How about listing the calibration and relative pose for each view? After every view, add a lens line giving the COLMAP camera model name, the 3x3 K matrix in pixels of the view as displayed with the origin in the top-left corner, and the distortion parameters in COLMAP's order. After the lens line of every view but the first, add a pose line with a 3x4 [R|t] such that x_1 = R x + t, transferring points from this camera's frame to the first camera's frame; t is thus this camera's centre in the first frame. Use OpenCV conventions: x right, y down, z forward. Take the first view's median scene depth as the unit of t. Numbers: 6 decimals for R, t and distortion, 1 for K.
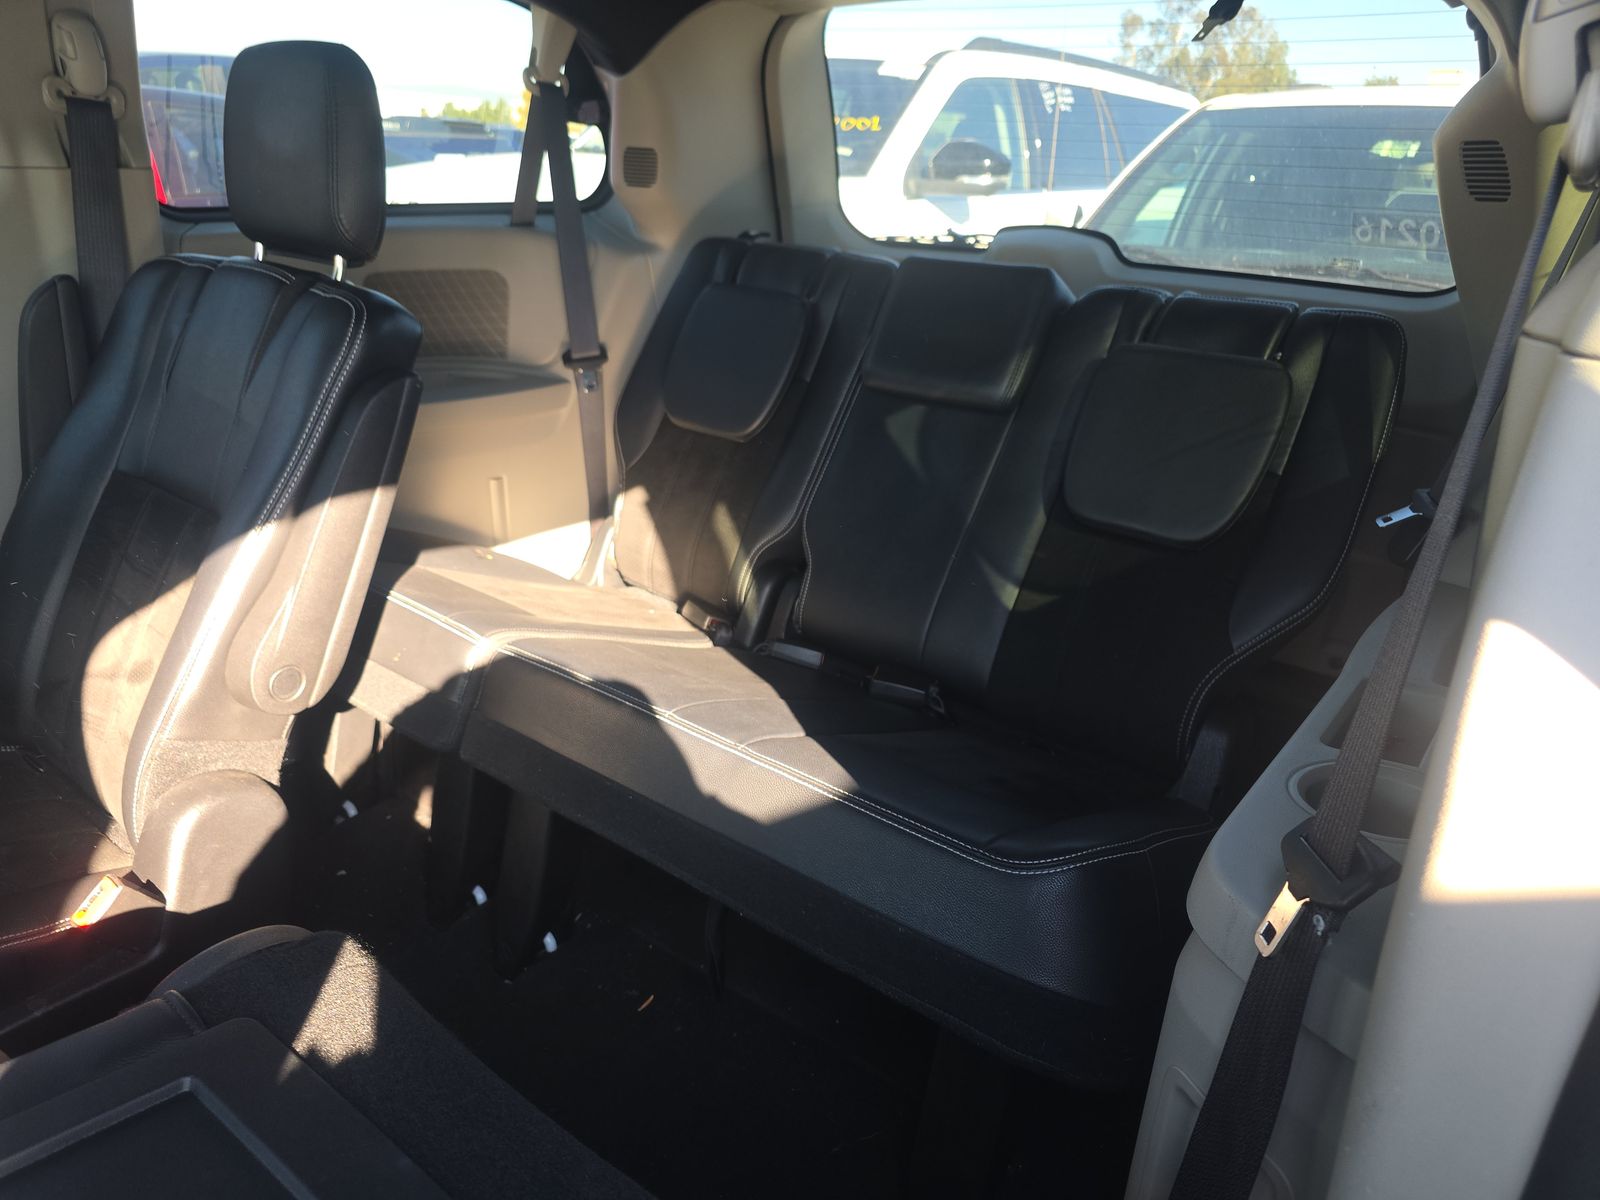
lens RADIAL K [[1022.7, 0, 834.2], [0, 1022.7, 592.3], [0, 0, 1]] dist [0.052715, -0.061756]
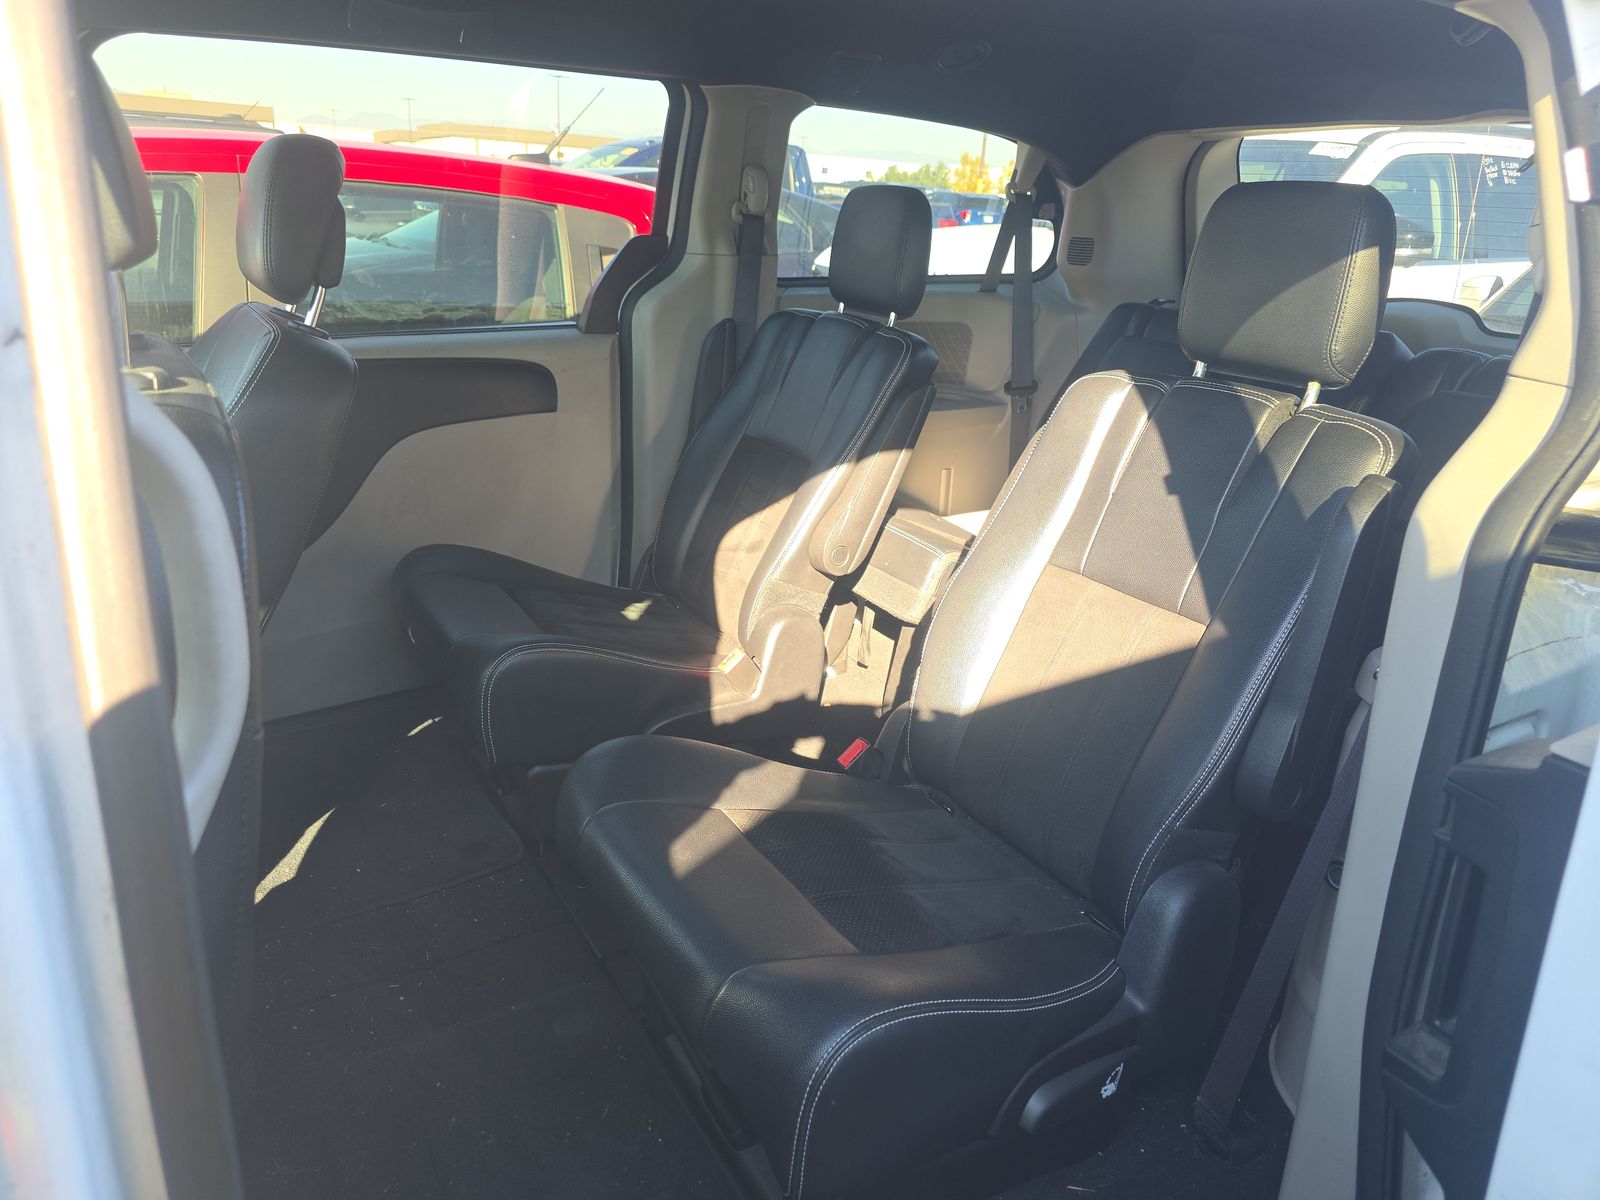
lens RADIAL K [[1120.4, 0, 800.0], [0, 1120.4, 600.0], [0, 0, 1]] dist [-0.009735, -0.006862]
pose [[0.924502, 0.117549, -0.362600, 0.073948], [-0.139628, 0.989578, -0.035196, 0.191003], [0.354684, 0.083168, 0.931280, -0.610250]]
